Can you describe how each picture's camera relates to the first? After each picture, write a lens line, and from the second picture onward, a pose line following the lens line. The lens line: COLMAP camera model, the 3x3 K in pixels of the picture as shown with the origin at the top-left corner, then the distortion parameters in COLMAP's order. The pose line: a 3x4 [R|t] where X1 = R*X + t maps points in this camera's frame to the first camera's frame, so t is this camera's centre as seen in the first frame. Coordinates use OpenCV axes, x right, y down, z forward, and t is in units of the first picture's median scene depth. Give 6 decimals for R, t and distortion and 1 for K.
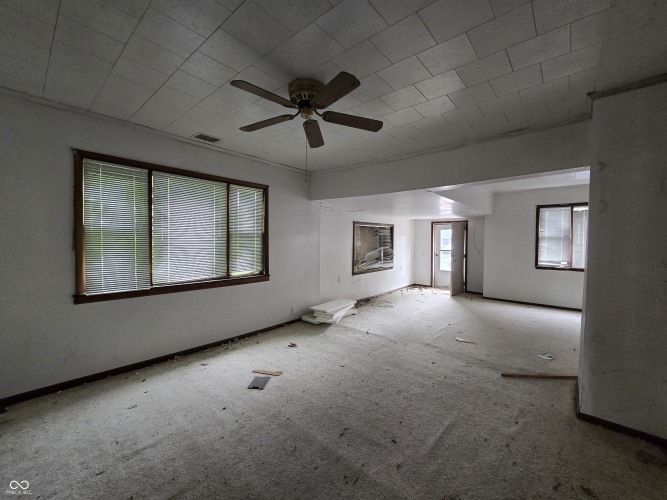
lens RADIAL K [[273.6, 0, 334.4], [0, 273.6, 247.8], [0, 0, 1]] dist [0.000213, 0.000193]
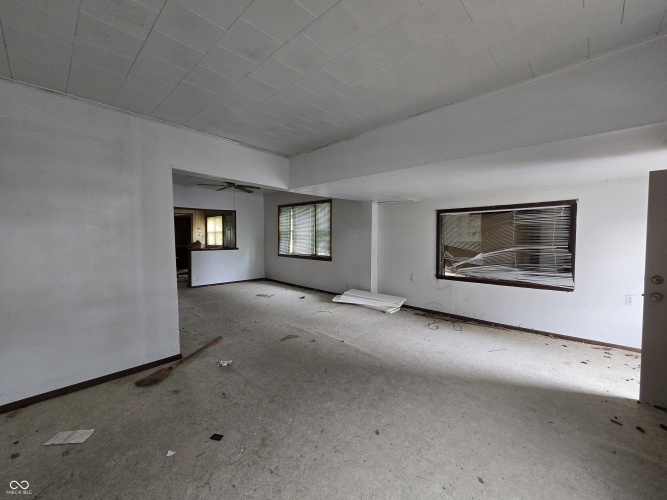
lens RADIAL K [[273.6, 0, 334.4], [0, 273.6, 247.8], [0, 0, 1]] dist [0.000213, 0.000193]
pose [[-0.046951, 0.037057, -0.998210, 1.389858], [-0.029054, 0.998838, 0.038447, -0.015019], [0.998475, 0.030807, -0.045820, 1.180931]]
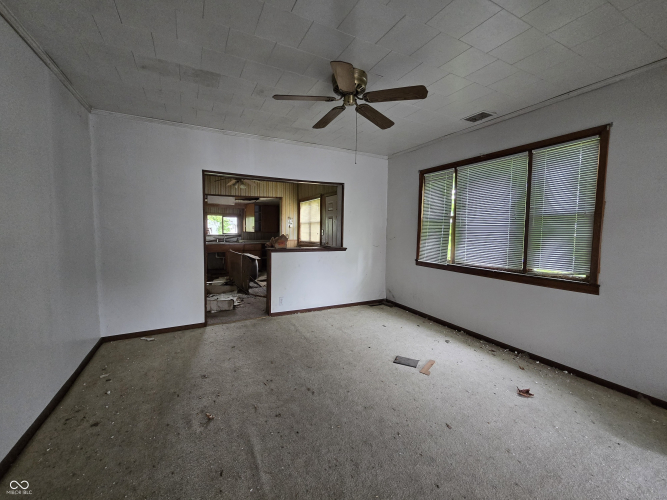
lens RADIAL K [[275.5, 0, 333.5], [0, 275.5, 250.0], [0, 0, 1]] dist [-0.000973, -0.000160]
pose [[-0.364273, 0.055981, -0.929608, 0.526520], [-0.037206, 0.996520, 0.074590, 0.005983], [0.930549, 0.061758, -0.360923, 0.754805]]
